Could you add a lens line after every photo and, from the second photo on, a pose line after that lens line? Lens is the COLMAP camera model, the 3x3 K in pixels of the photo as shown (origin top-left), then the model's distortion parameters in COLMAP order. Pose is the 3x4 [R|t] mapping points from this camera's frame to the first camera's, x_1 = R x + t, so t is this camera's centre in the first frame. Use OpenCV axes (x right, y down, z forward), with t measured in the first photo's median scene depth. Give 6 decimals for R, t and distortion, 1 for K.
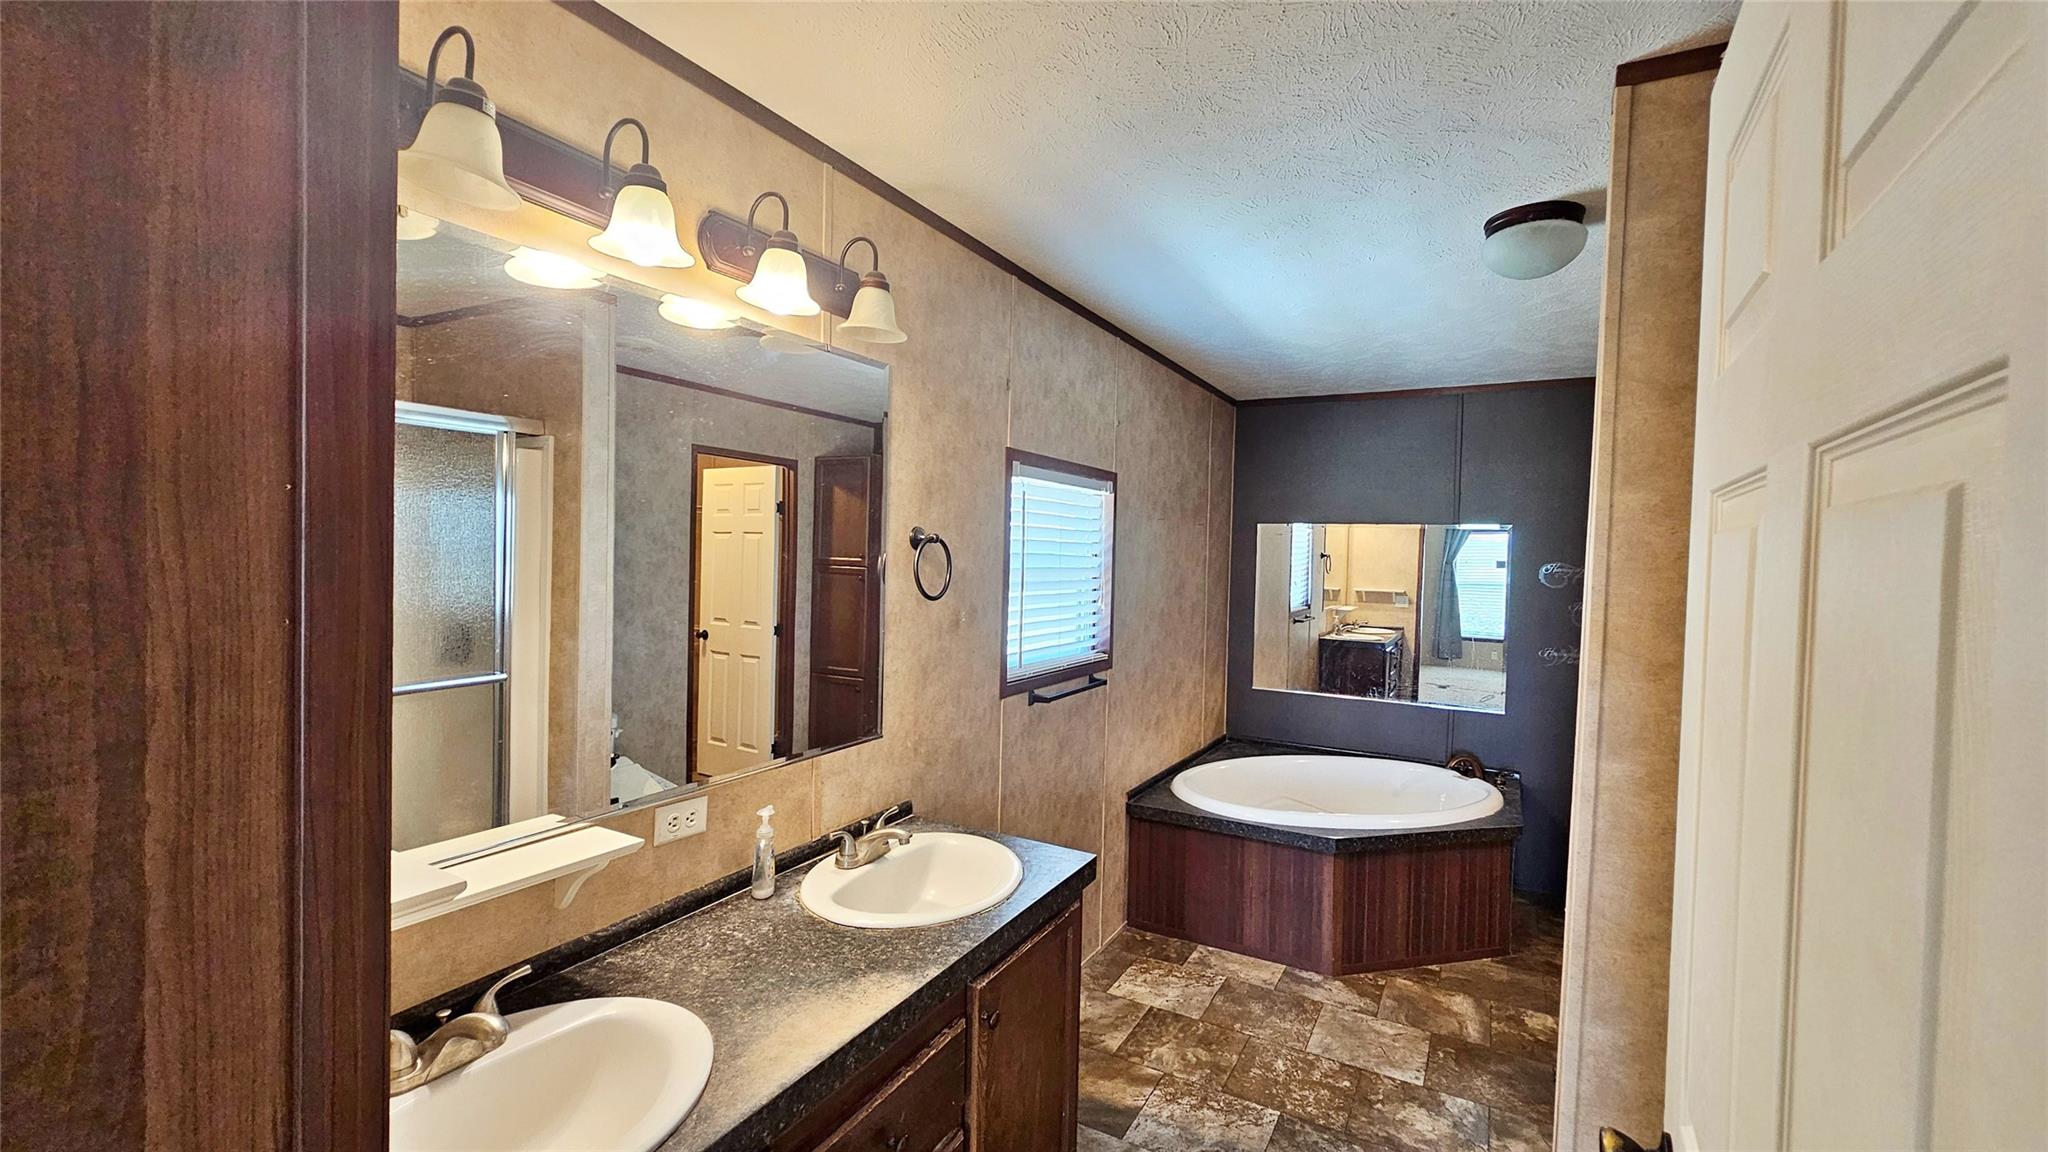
lens RADIAL K [[842.0, 0, 1032.7], [0, 842.0, 569.1], [0, 0, 1]] dist [0.000674, 0.000198]
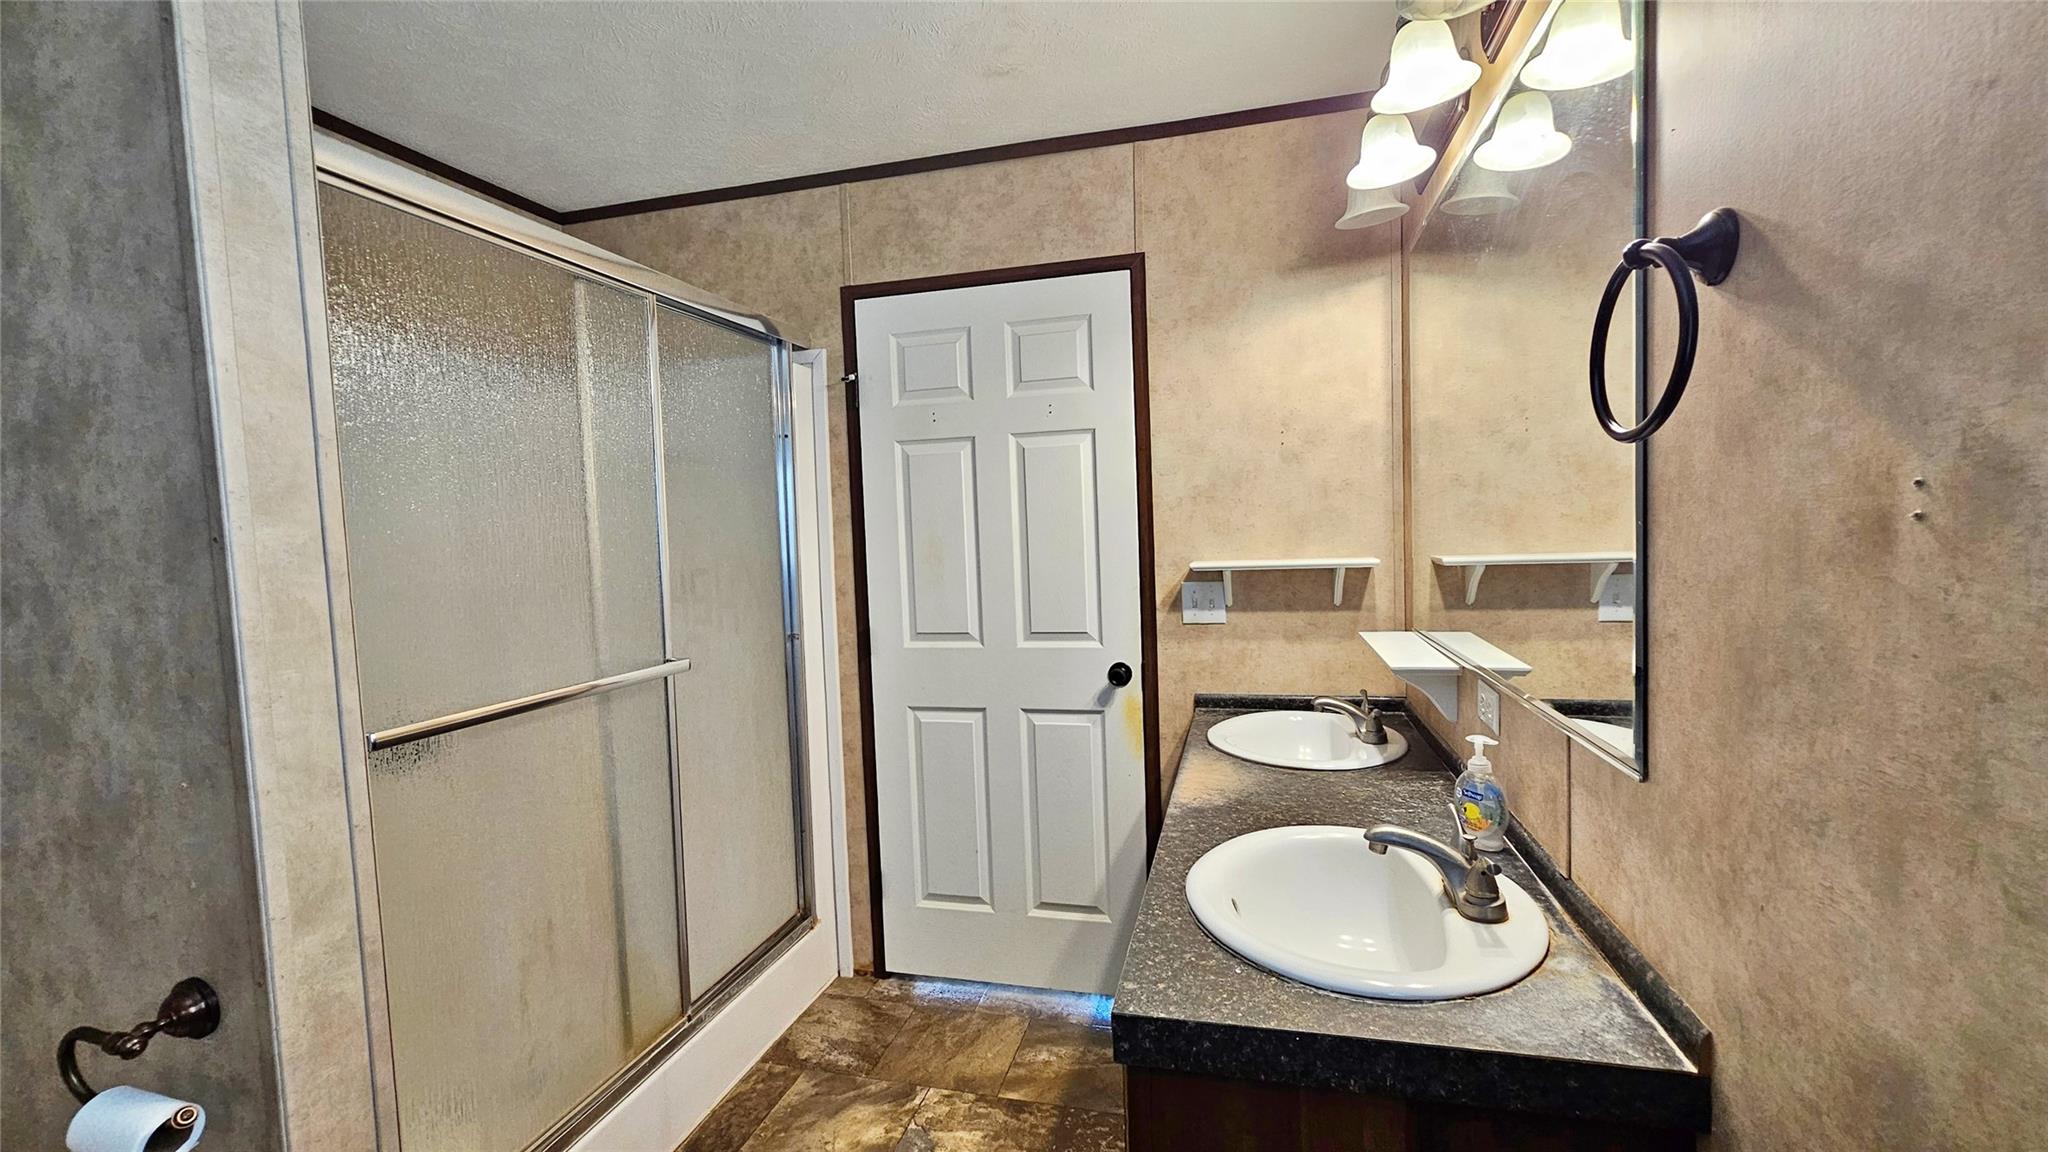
lens RADIAL K [[842.0, 0, 1032.7], [0, 842.0, 569.1], [0, 0, 1]] dist [0.000674, 0.000198]
pose [[-0.970423, 0.024854, -0.240130, 0.302370], [0.009341, 0.997807, 0.065523, 0.098454], [0.241232, 0.061341, -0.968527, 1.957624]]
